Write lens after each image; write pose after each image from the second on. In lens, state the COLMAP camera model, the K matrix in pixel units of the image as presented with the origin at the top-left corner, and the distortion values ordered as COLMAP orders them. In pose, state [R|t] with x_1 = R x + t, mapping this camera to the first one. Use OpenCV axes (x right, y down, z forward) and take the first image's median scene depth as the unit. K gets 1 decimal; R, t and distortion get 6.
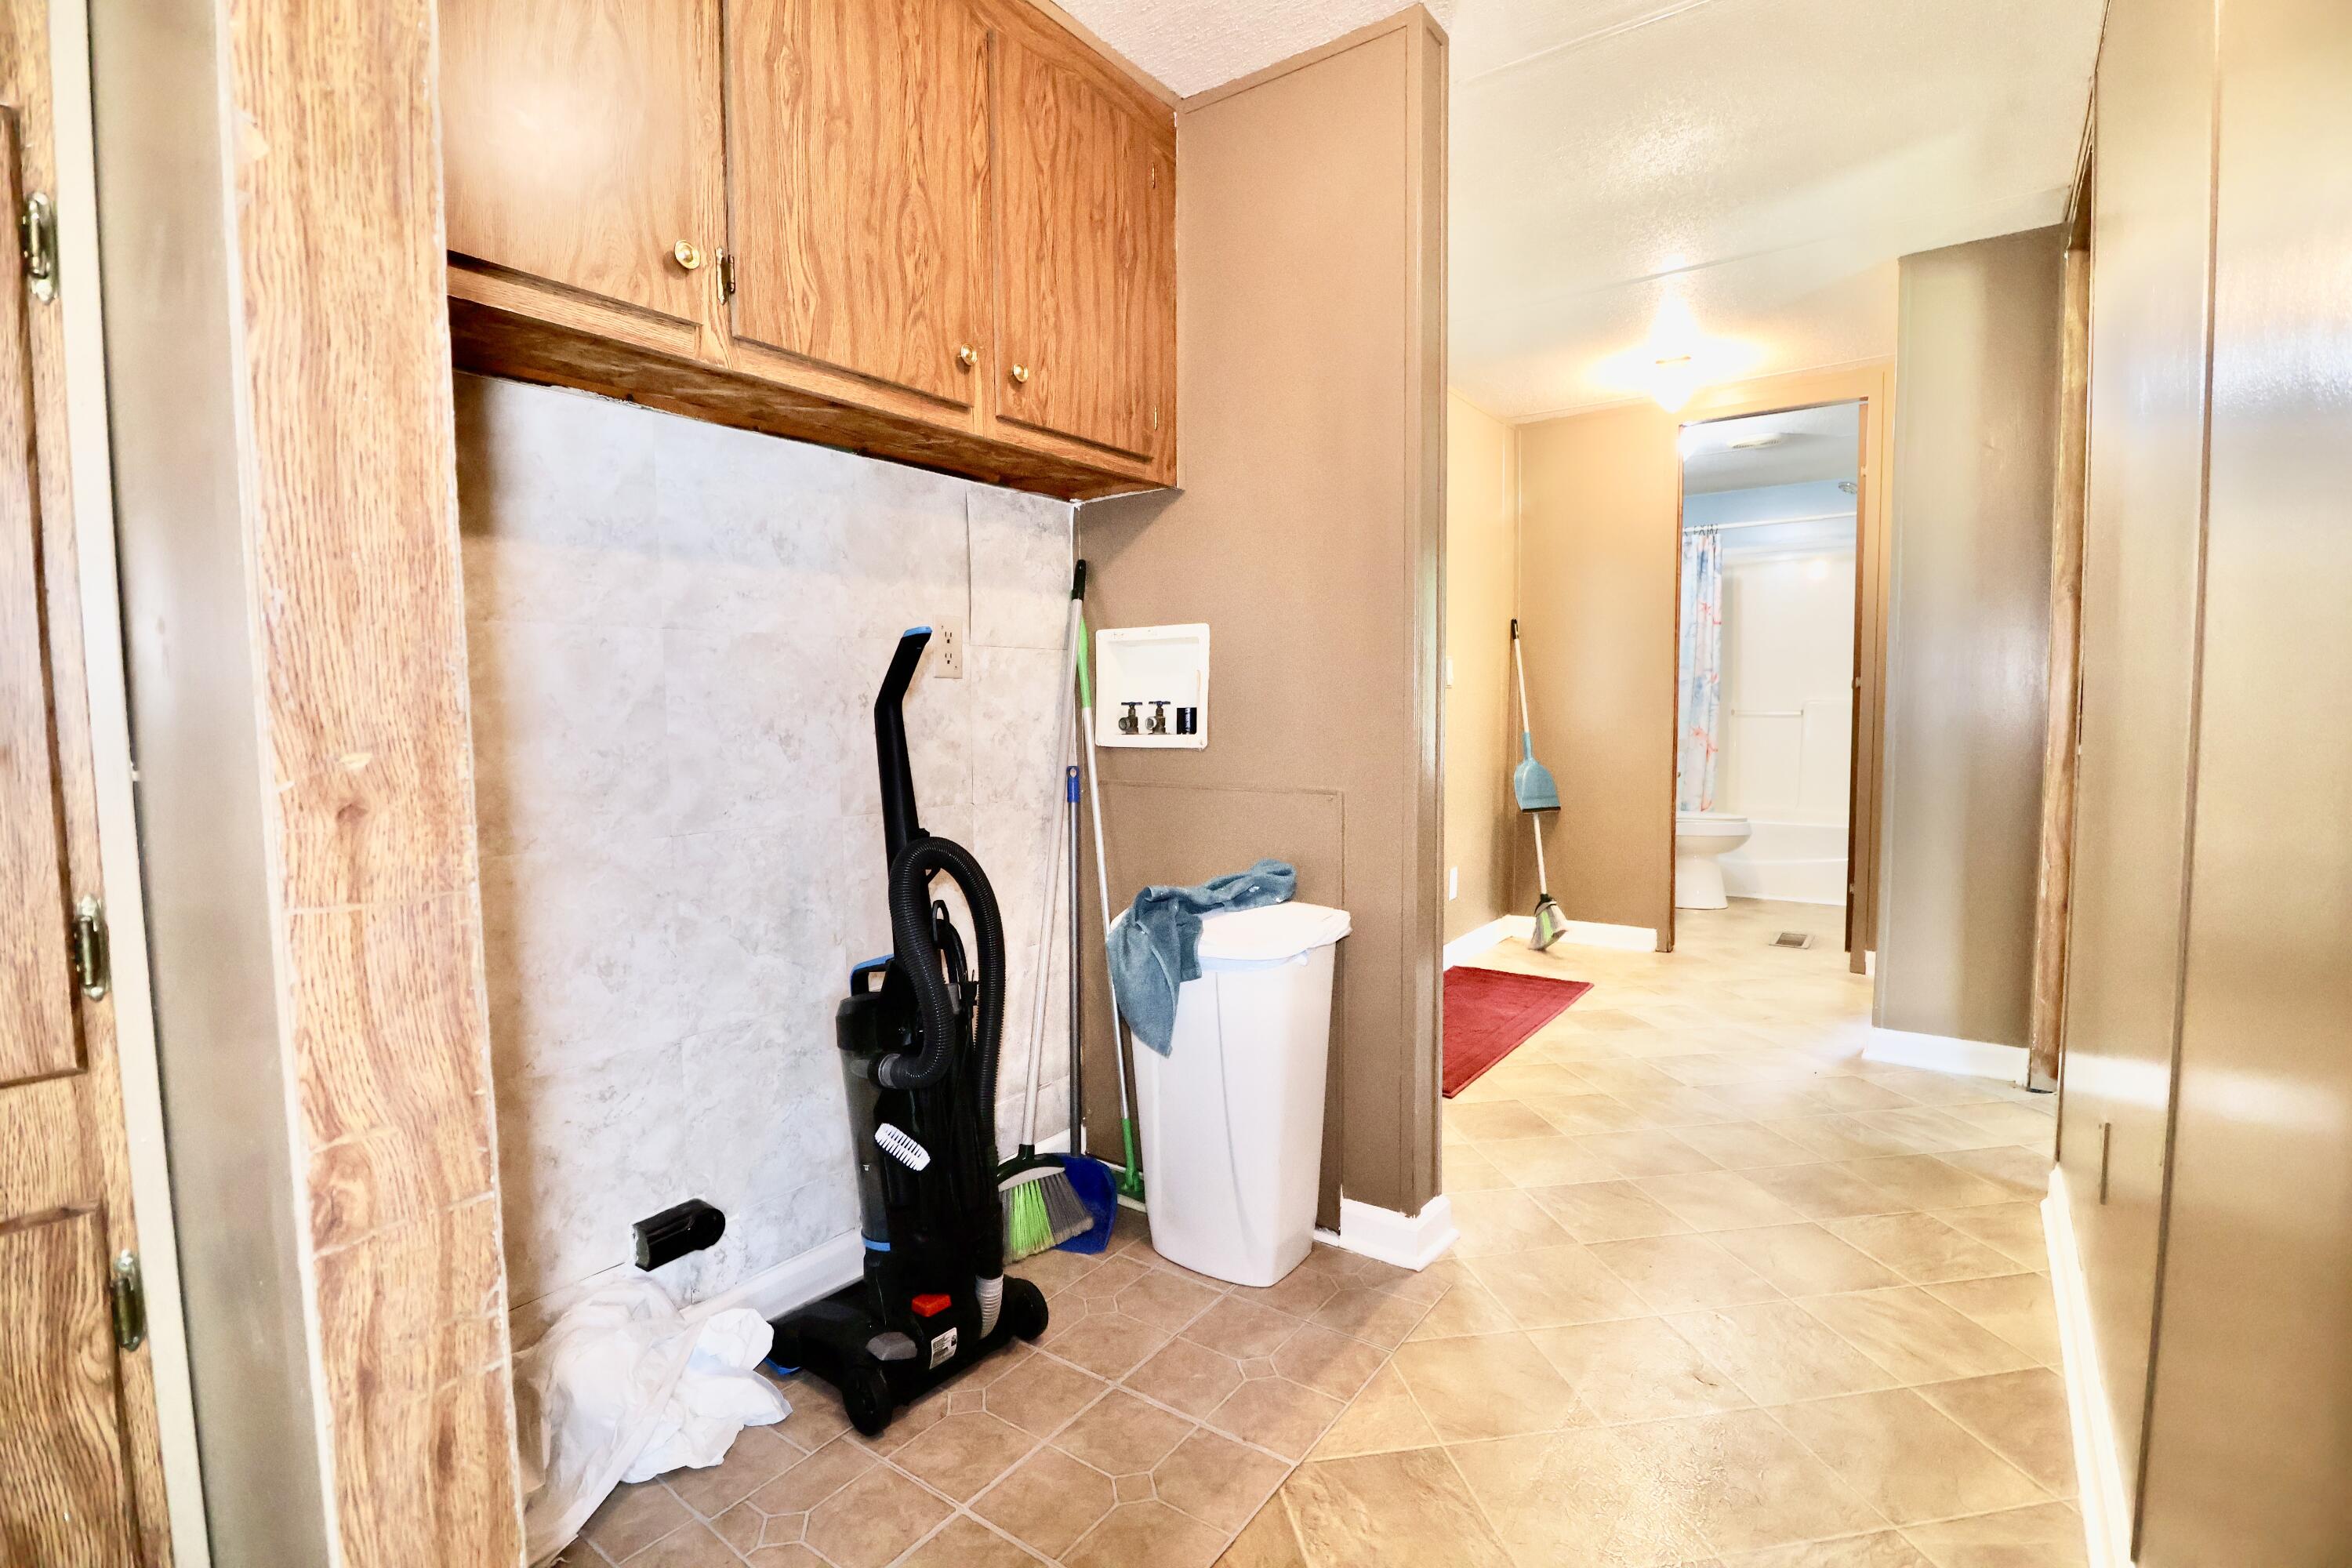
lens RADIAL K [[1088.0, 0, 1165.3], [0, 1088.0, 787.9], [0, 0, 1]] dist [0.000597, -0.010581]
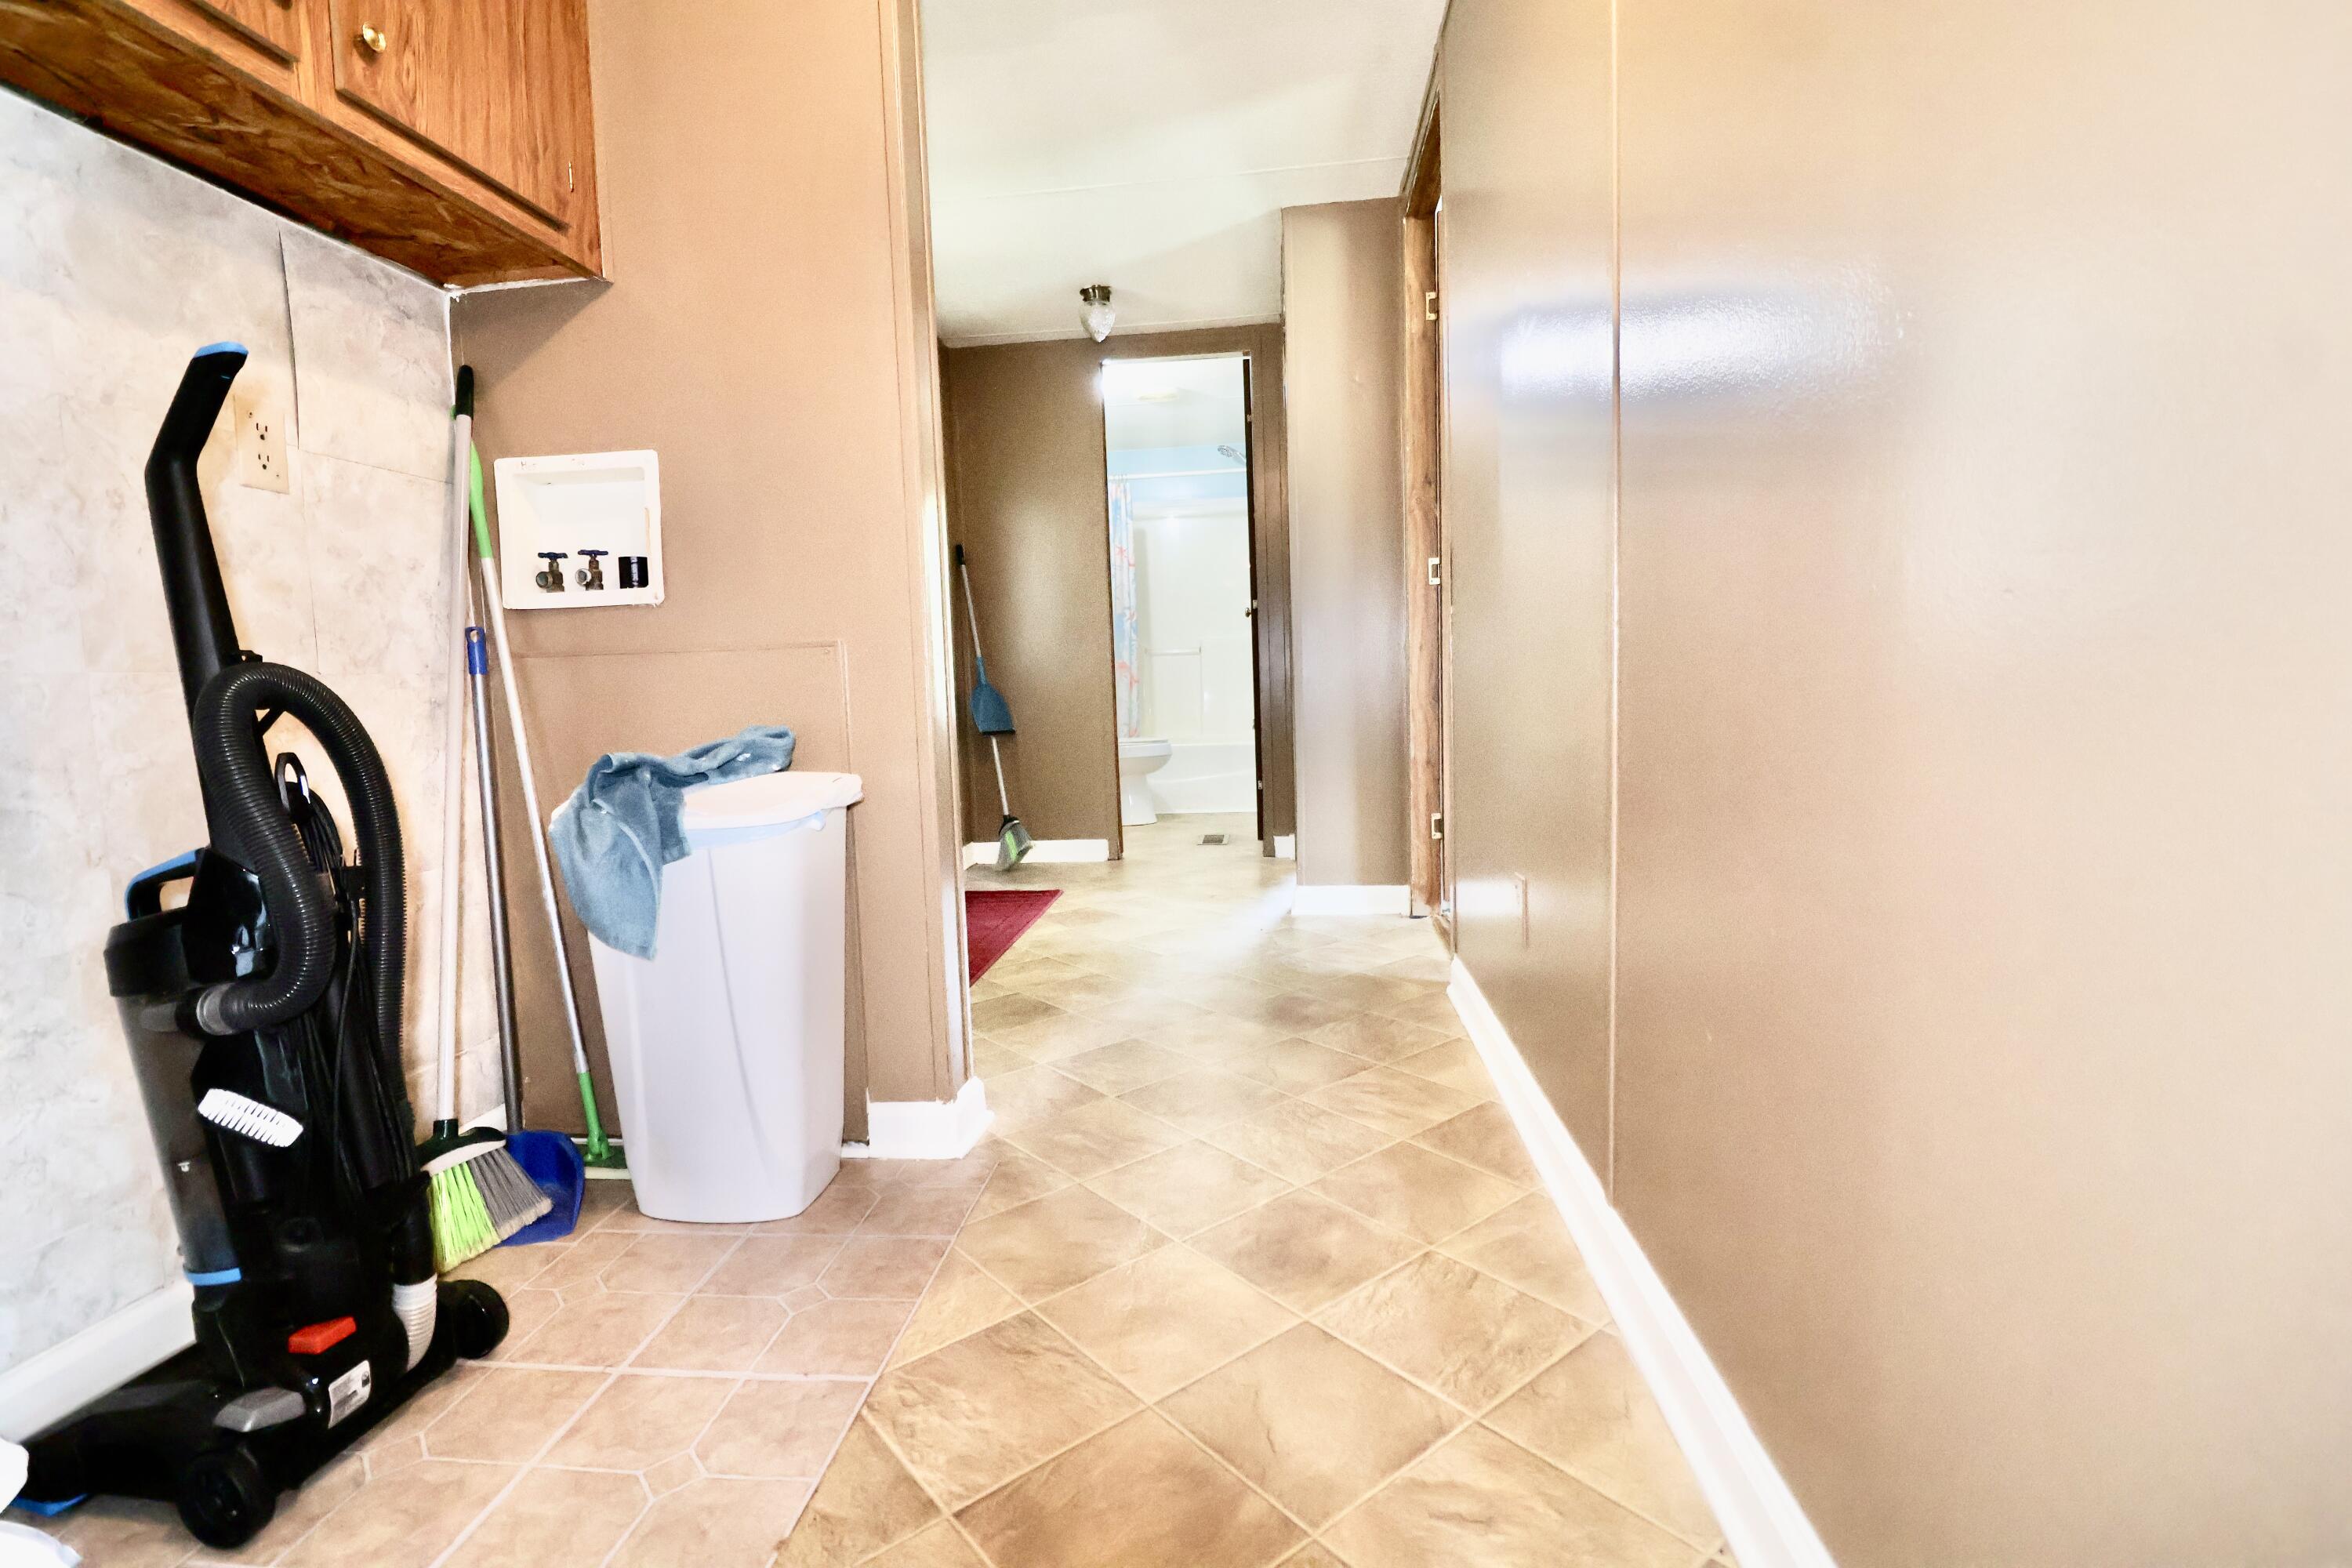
lens RADIAL K [[1083.8, 0, 1157.3], [0, 1083.8, 779.8], [0, 0, 1]] dist [-0.005335, -0.009586]
pose [[0.868969, -0.064559, 0.490637, -0.050844], [0.060802, 0.997870, 0.023616, 0.107348], [-0.491116, 0.009310, 0.871044, 0.109992]]
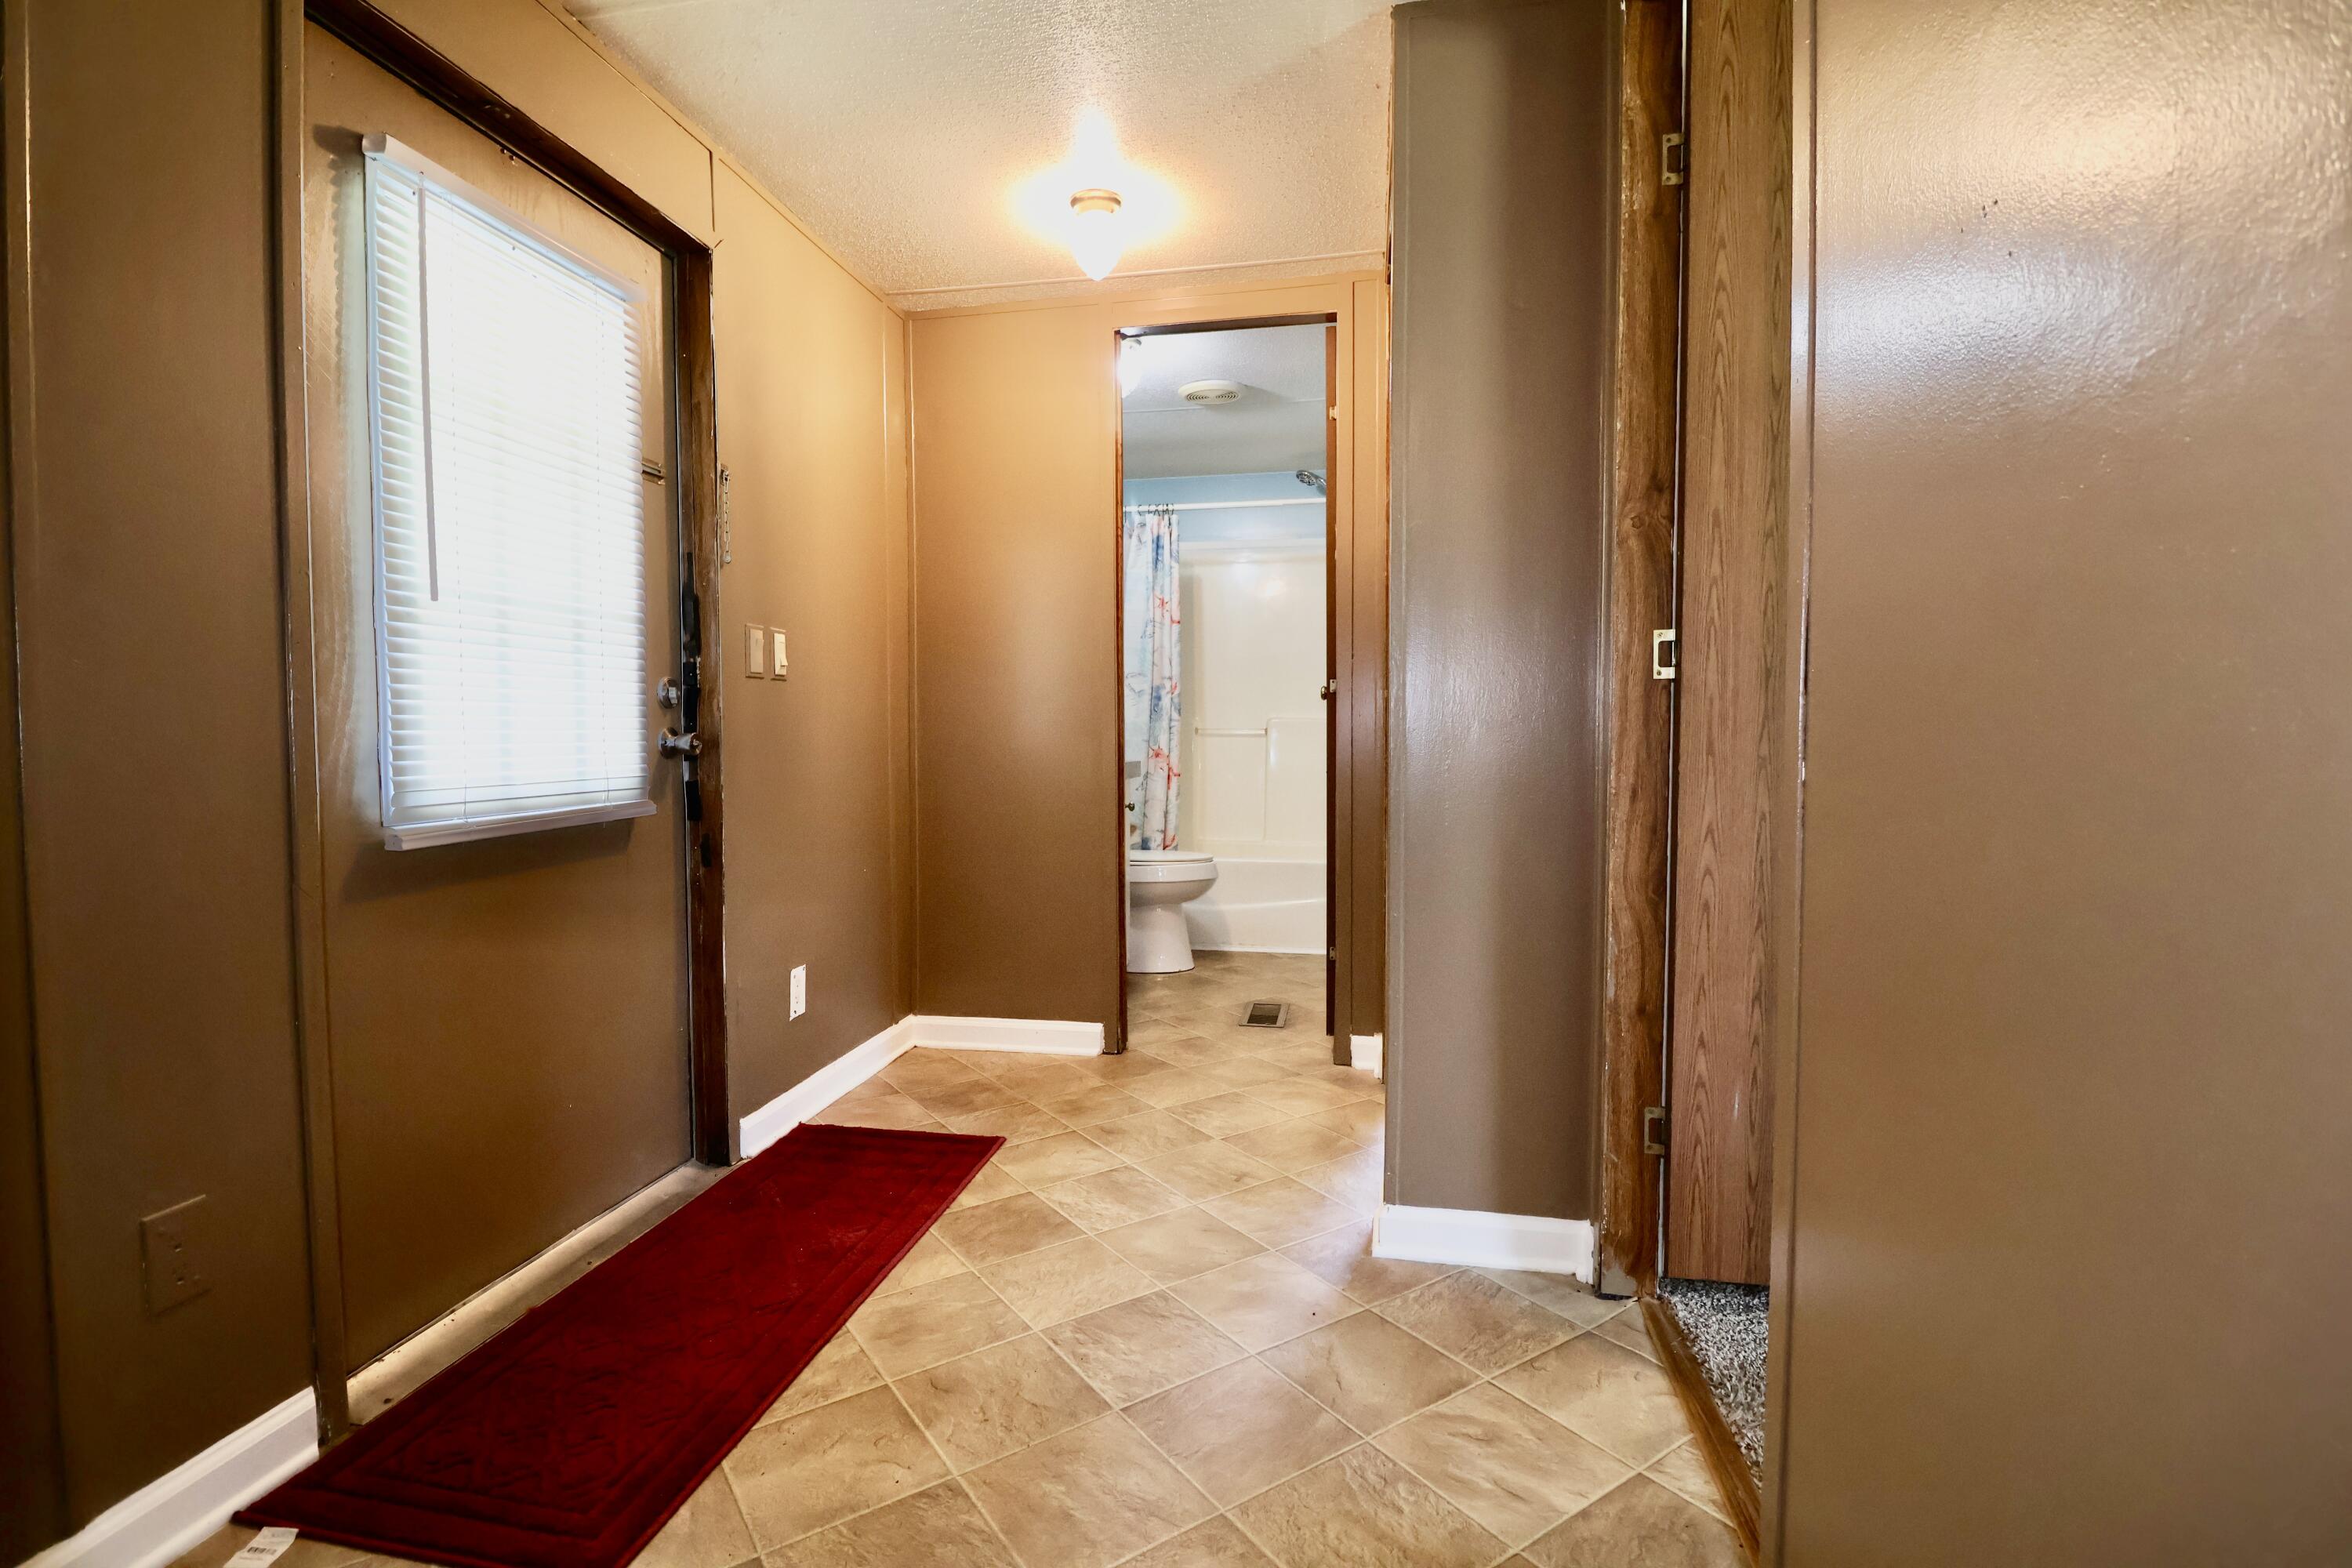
lens RADIAL K [[1083.8, 0, 1157.3], [0, 1083.8, 779.8], [0, 0, 1]] dist [-0.005335, -0.009586]
pose [[0.906823, -0.009479, 0.421404, 0.392953], [0.022778, 0.999388, -0.026537, -0.026051], [-0.420895, 0.033663, 0.906484, 0.703818]]
